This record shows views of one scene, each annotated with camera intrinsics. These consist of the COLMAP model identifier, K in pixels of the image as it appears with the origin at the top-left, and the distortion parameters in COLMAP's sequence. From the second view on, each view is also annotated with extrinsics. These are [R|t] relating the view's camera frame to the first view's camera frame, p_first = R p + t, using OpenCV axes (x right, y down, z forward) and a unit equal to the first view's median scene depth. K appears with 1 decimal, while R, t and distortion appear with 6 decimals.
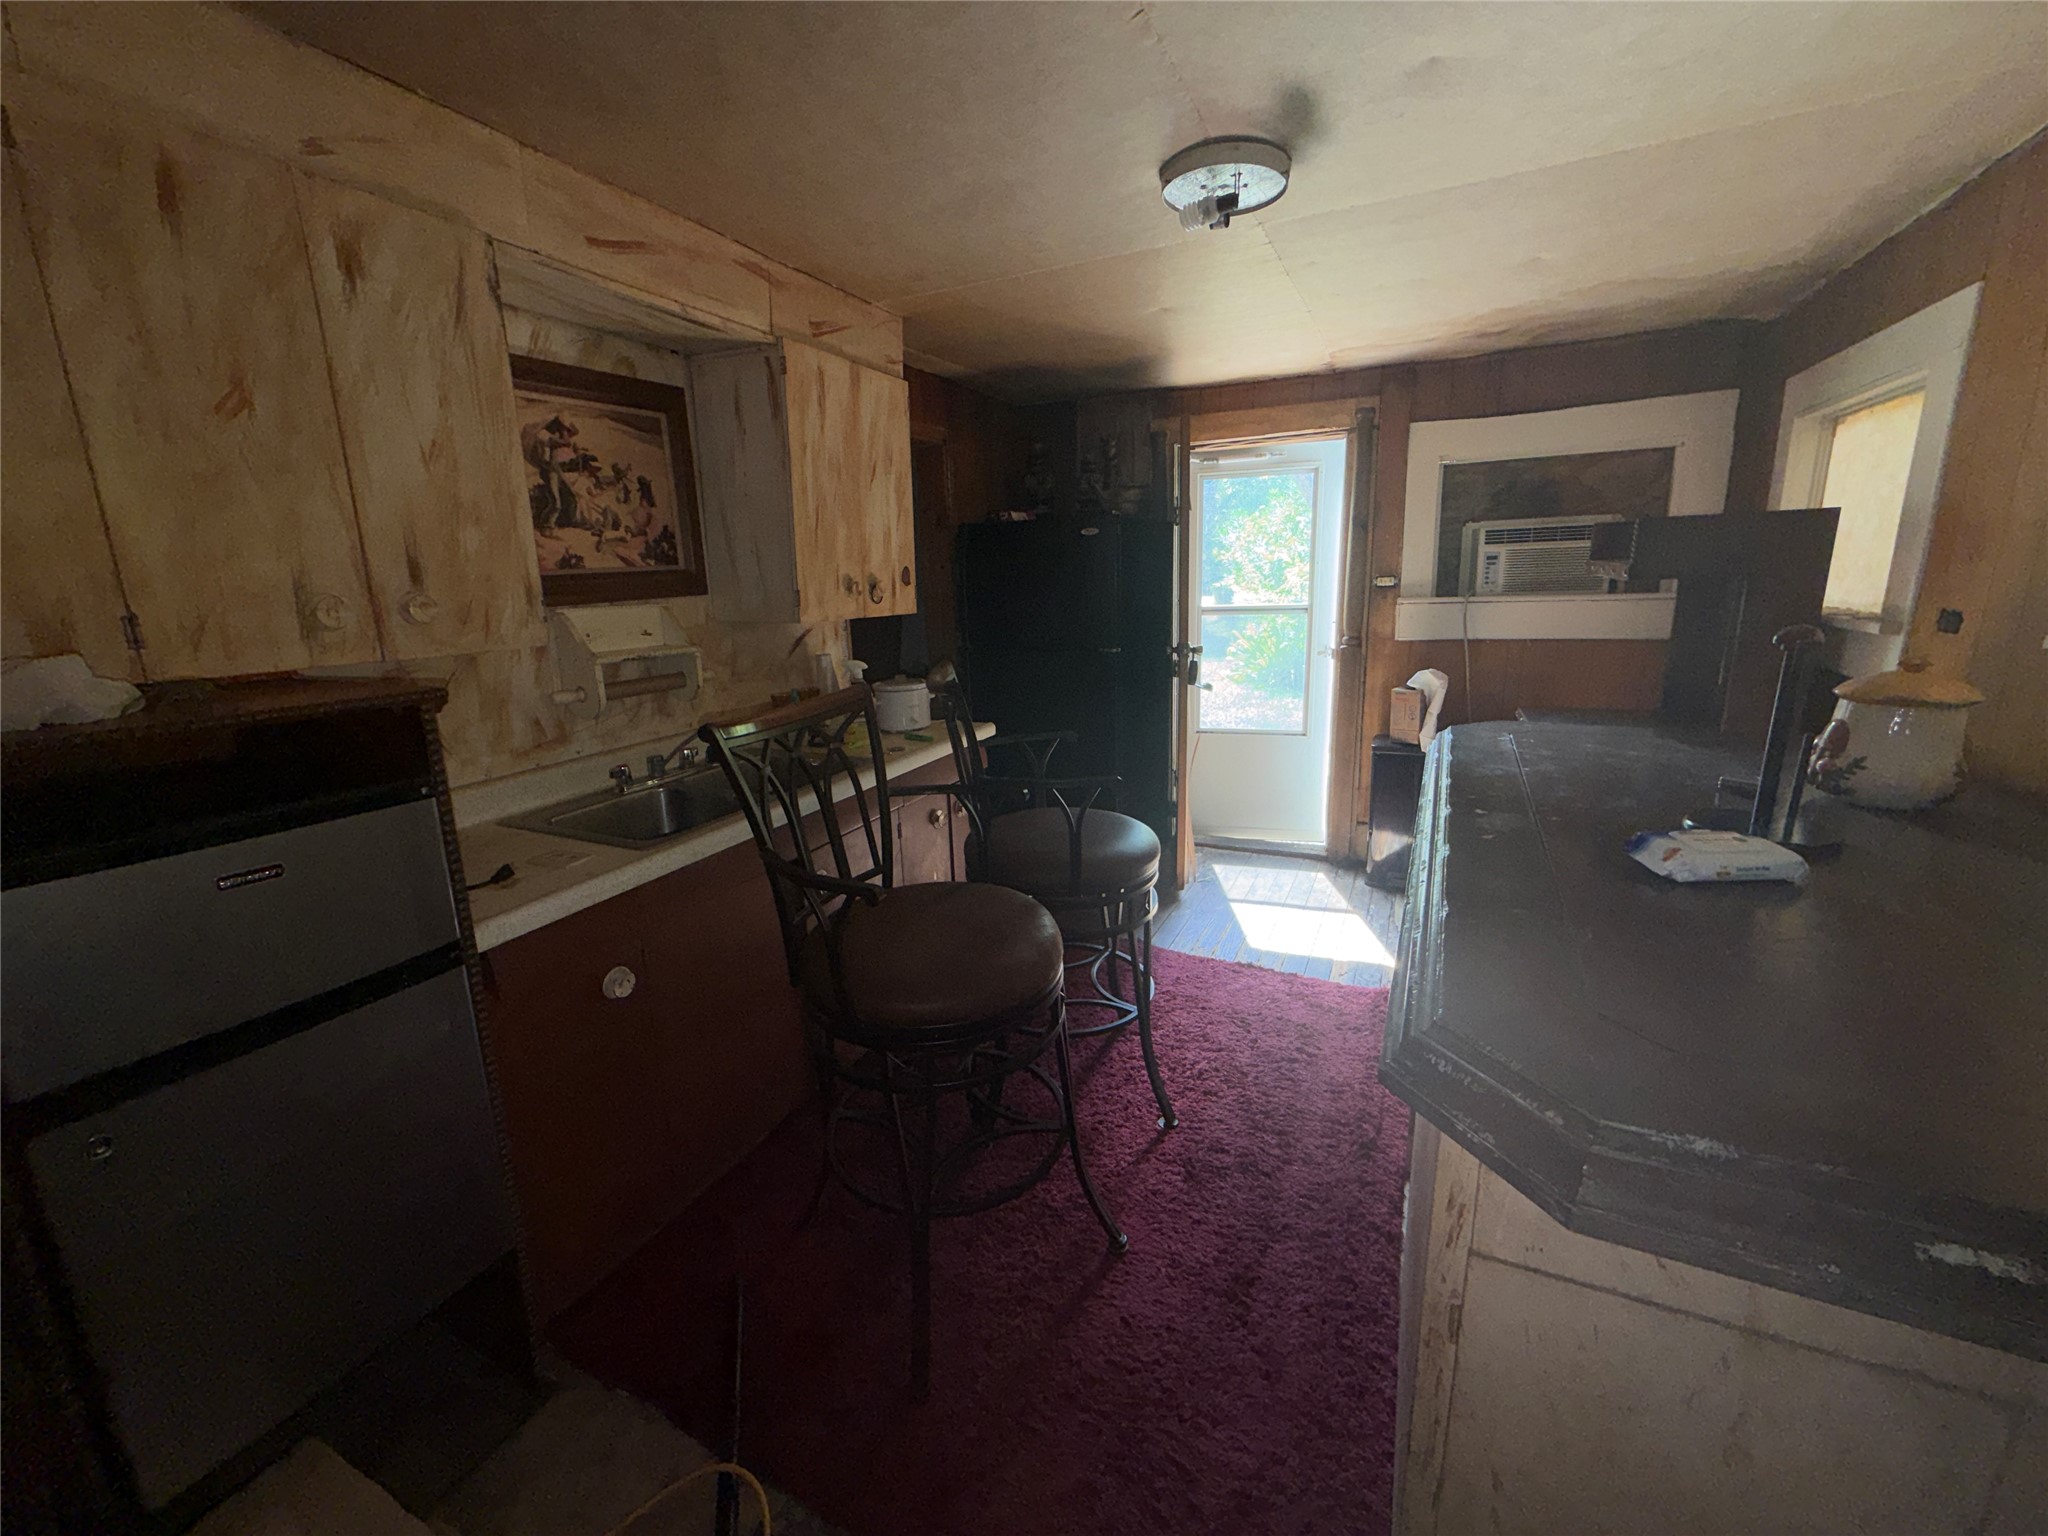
lens RADIAL K [[822.1, 0, 1028.4], [0, 822.1, 761.9], [0, 0, 1]] dist [-0.001709, 0.000193]
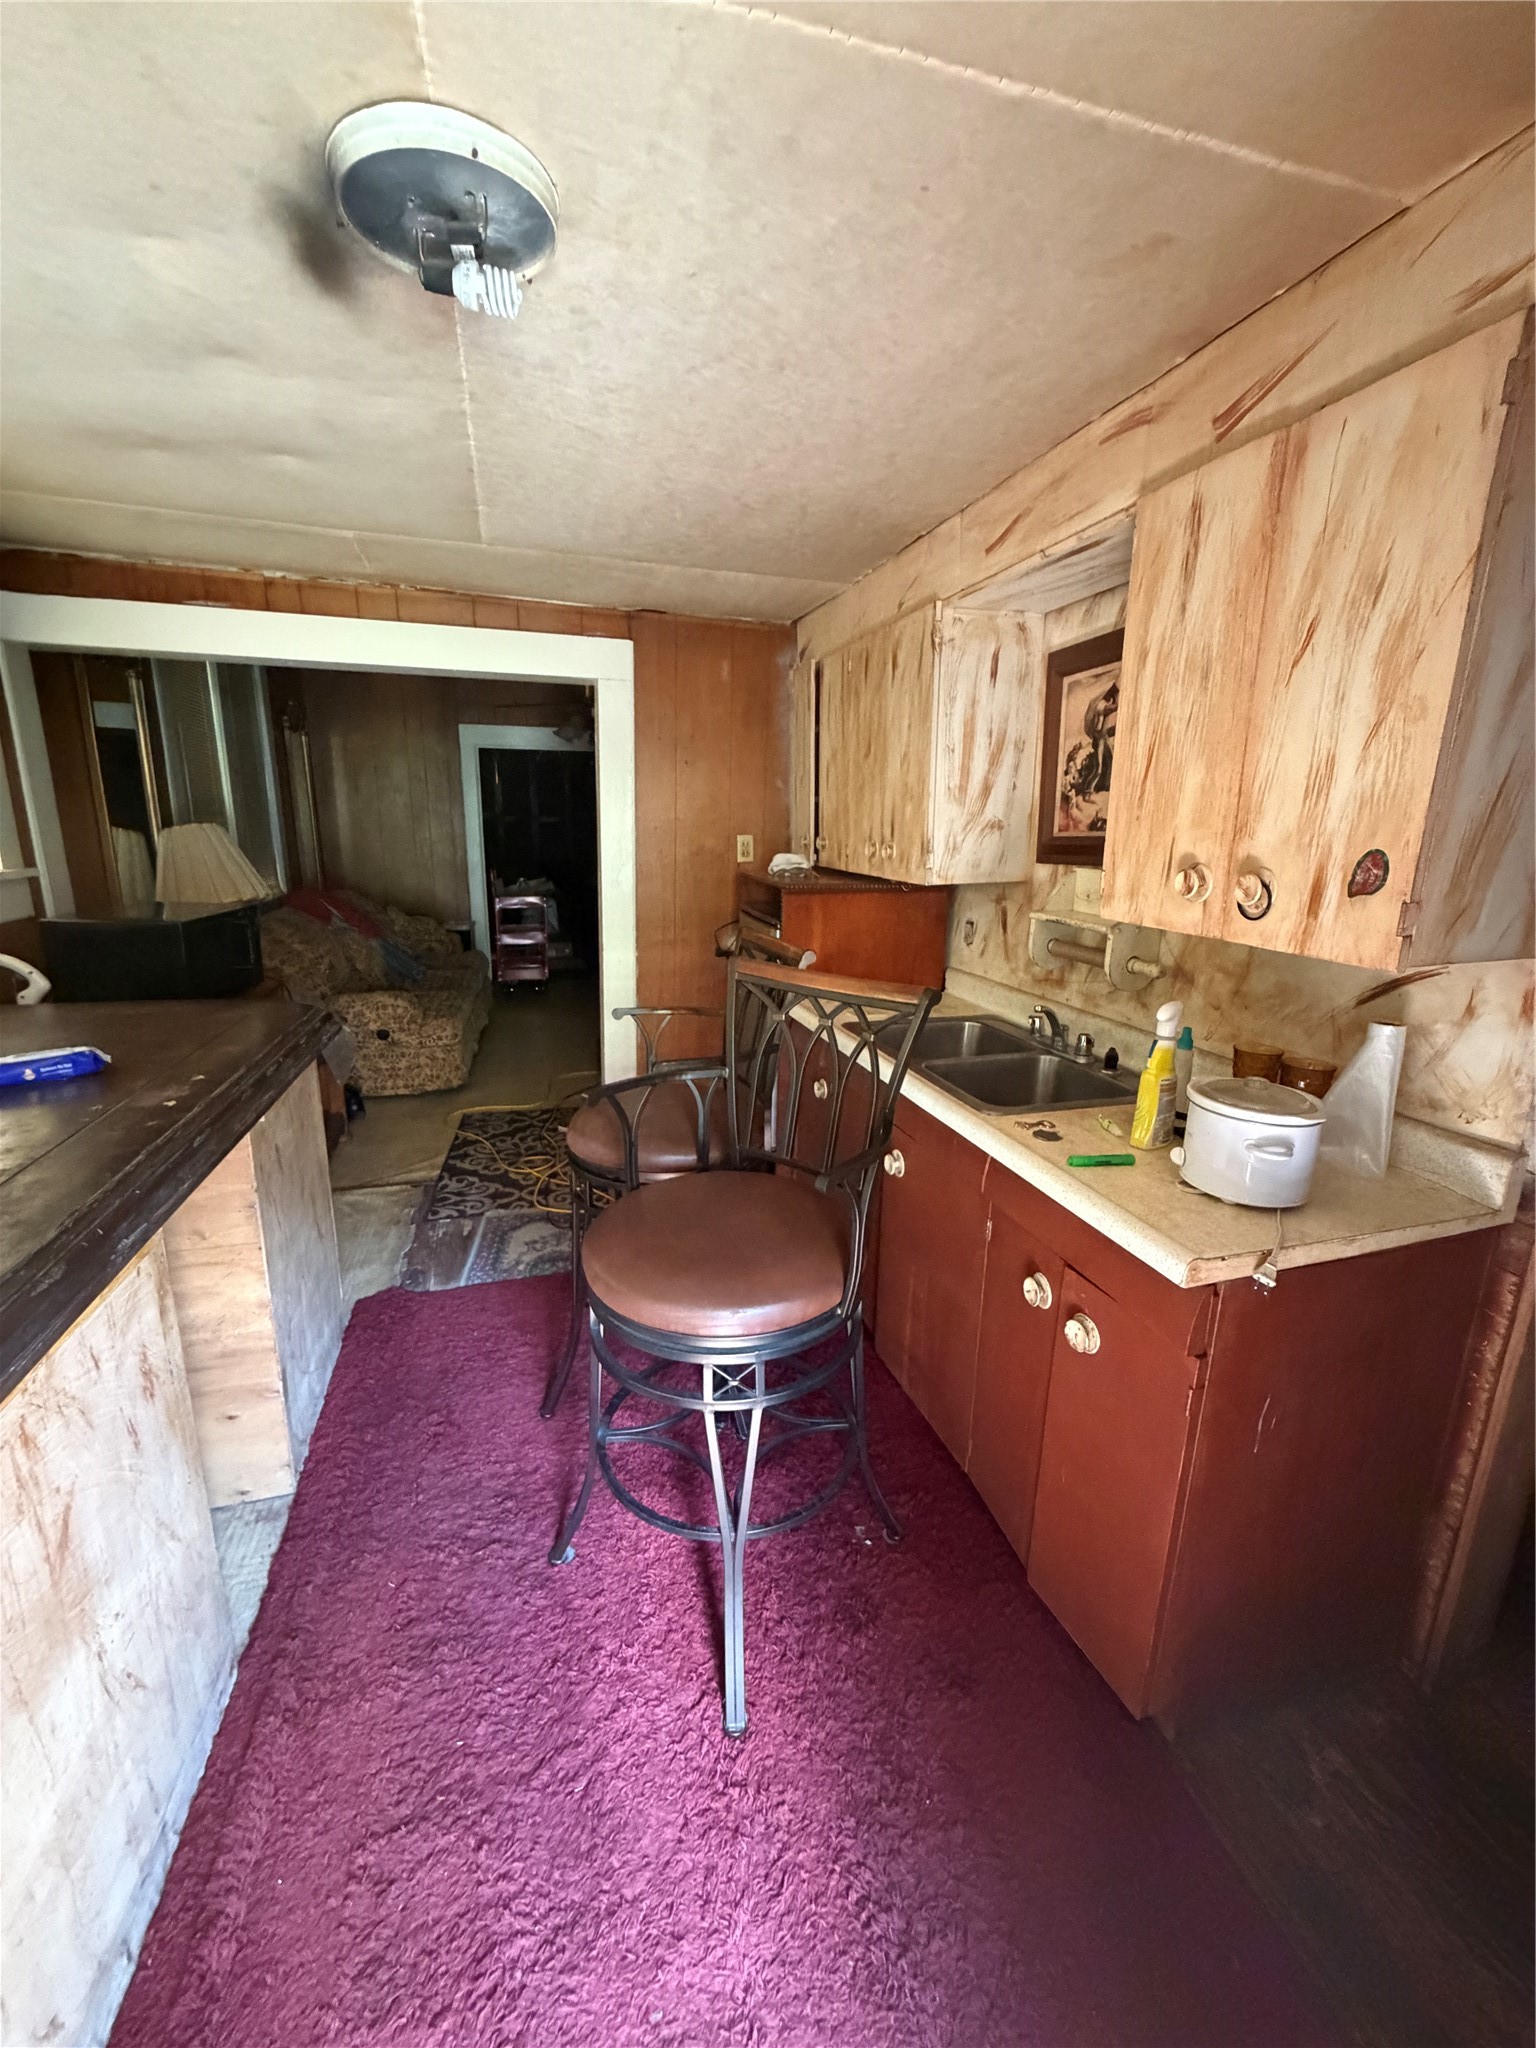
lens RADIAL K [[822.1, 0, 775.4], [0, 822.1, 1019.6], [0, 0, 1]] dist [-0.001709, 0.000193]
pose [[-0.737024, 0.173959, -0.653096, 0.407145], [-0.149395, 0.900474, 0.408445, -0.336376], [0.659149, 0.398603, -0.637682, 1.304236]]
